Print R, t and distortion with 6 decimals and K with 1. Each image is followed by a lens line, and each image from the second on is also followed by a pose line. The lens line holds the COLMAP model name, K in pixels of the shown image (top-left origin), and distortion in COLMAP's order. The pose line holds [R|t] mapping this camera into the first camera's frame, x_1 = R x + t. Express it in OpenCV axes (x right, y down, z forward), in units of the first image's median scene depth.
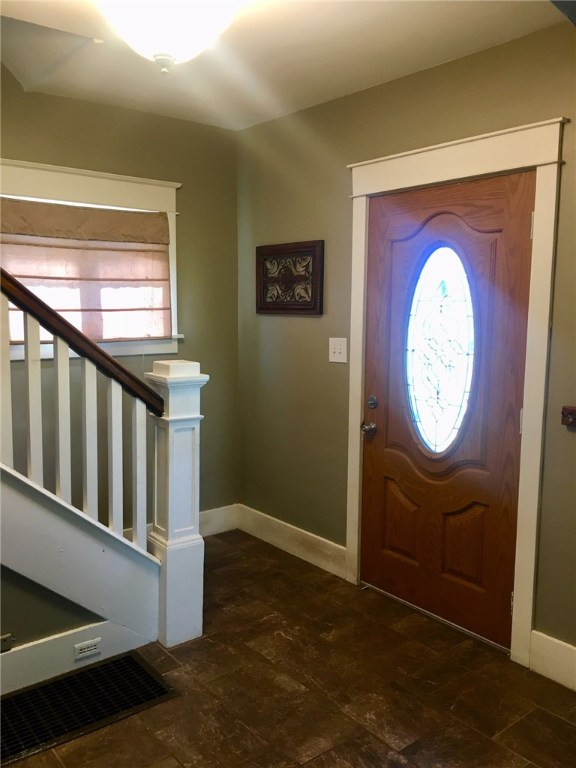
lens RADIAL K [[658.5, 0, 288.0], [0, 658.5, 384.0], [0, 0, 1]] dist [0.086242, -0.121170]
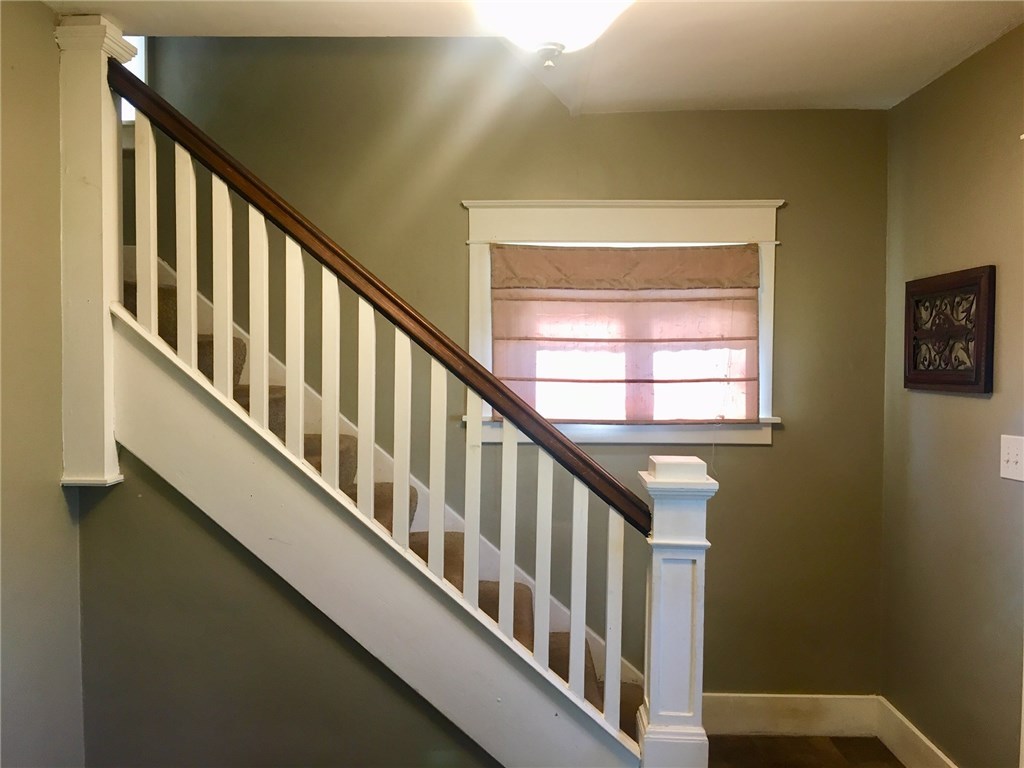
lens RADIAL K [[878.0, 0, 512.4], [0, 878.0, 381.5], [0, 0, 1]] dist [0.086242, -0.121170]
pose [[0.772311, 0.013375, -0.635104, 0.224829], [-0.077725, 0.994256, -0.073578, -0.026547], [0.630472, 0.106189, 0.768914, 0.145083]]
